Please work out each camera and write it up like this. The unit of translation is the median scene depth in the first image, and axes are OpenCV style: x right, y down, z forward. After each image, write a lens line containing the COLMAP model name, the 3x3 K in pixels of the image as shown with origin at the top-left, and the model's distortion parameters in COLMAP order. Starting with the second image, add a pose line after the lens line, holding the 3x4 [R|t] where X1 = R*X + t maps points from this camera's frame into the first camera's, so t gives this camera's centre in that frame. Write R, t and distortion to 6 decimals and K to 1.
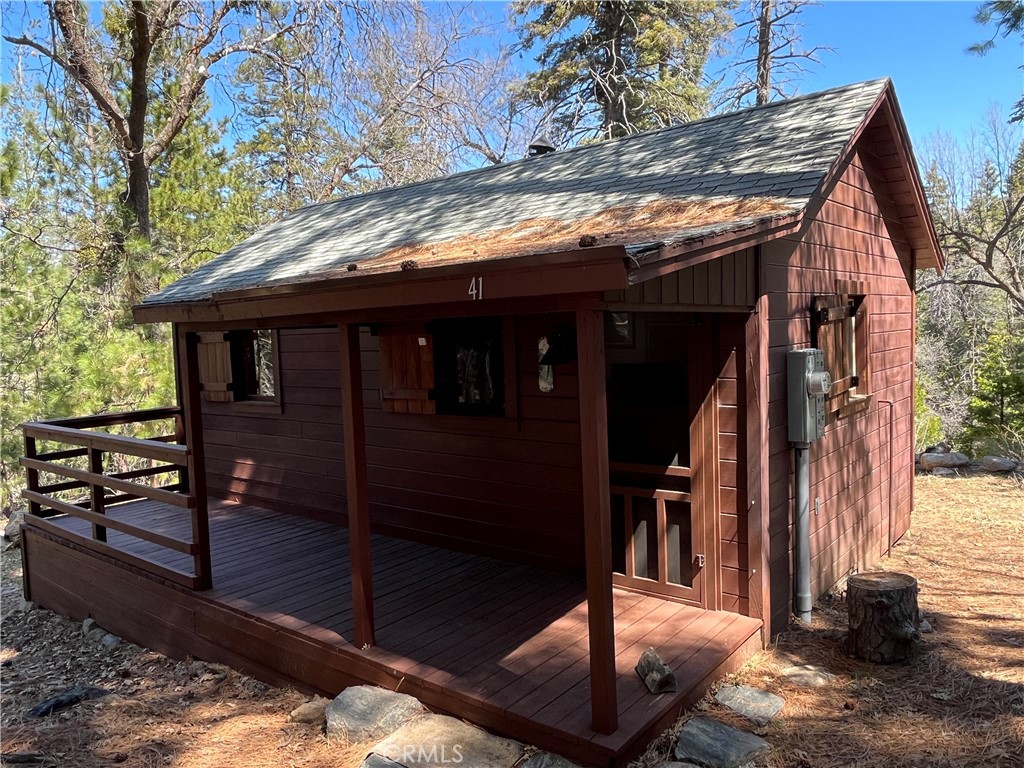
lens RADIAL K [[735.1, 0, 512.0], [0, 735.1, 384.0], [0, 0, 1]] dist [-0.011775, -0.000311]
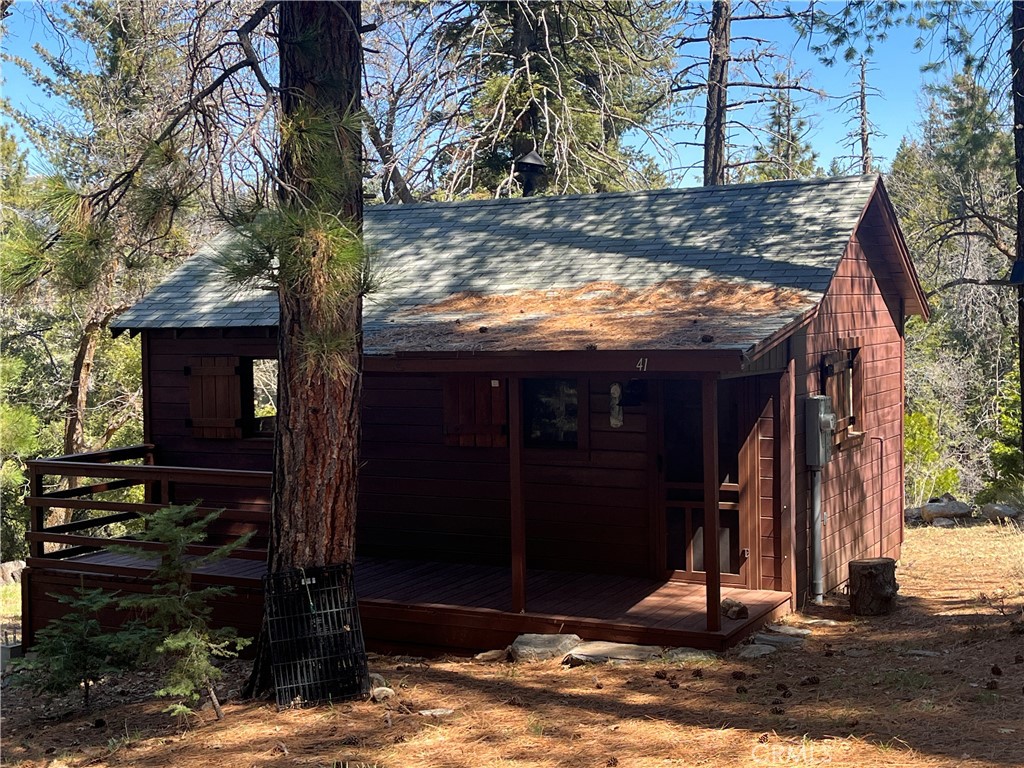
lens RADIAL K [[1393.8, 0, 512.0], [0, 1393.8, 384.0], [0, 0, 1]] dist [0.025538, -0.005377]
pose [[0.979280, 0.011140, 0.202203, -0.598816], [-0.005933, 0.999635, -0.026339, -0.000179], [-0.202422, 0.024594, 0.978989, -1.247009]]
